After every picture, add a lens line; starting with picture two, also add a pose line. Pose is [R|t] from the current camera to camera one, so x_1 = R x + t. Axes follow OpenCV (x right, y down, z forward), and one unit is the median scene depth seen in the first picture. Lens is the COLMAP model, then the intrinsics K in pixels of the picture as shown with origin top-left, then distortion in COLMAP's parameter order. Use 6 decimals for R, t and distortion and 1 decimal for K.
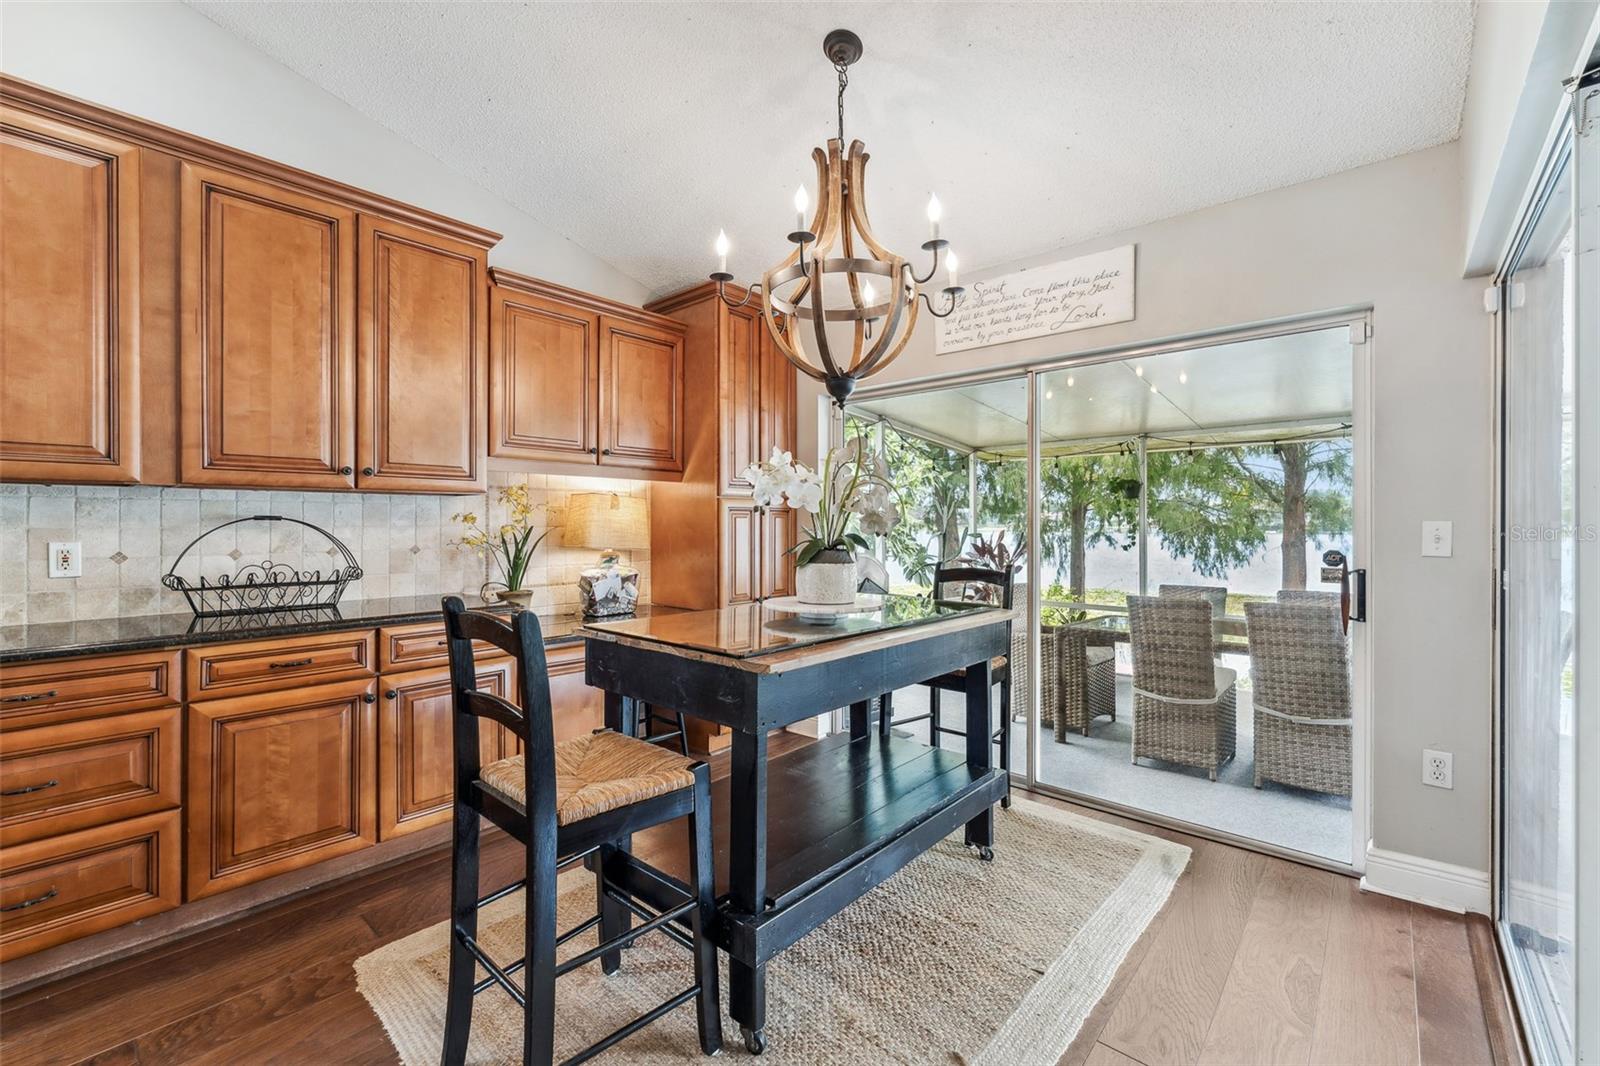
lens RADIAL K [[656.5, 0, 795.8], [0, 656.5, 520.6], [0, 0, 1]] dist [-0.000755, 0.000147]
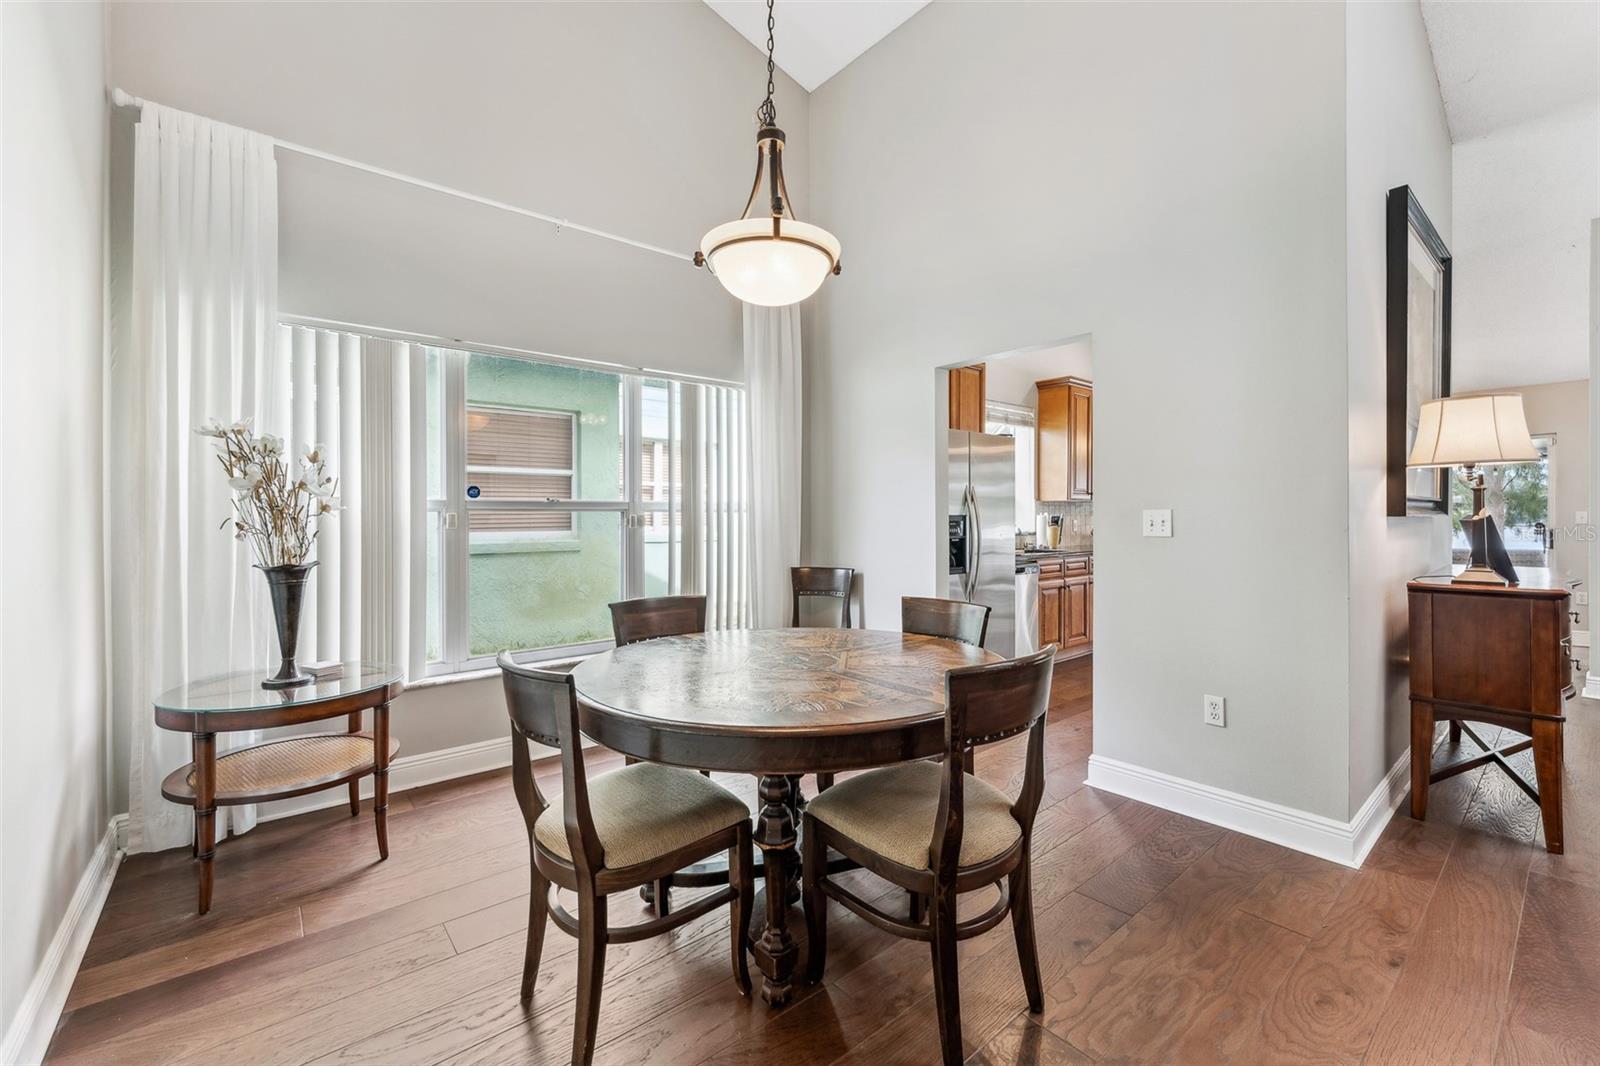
lens RADIAL K [[656.5, 0, 795.8], [0, 656.5, 520.6], [0, 0, 1]] dist [-0.000755, 0.000147]
pose [[0.988368, -0.002652, -0.152059, -2.013072], [0.003915, 0.999960, 0.008003, 0.007496], [0.152032, -0.008506, 0.988339, -2.395902]]
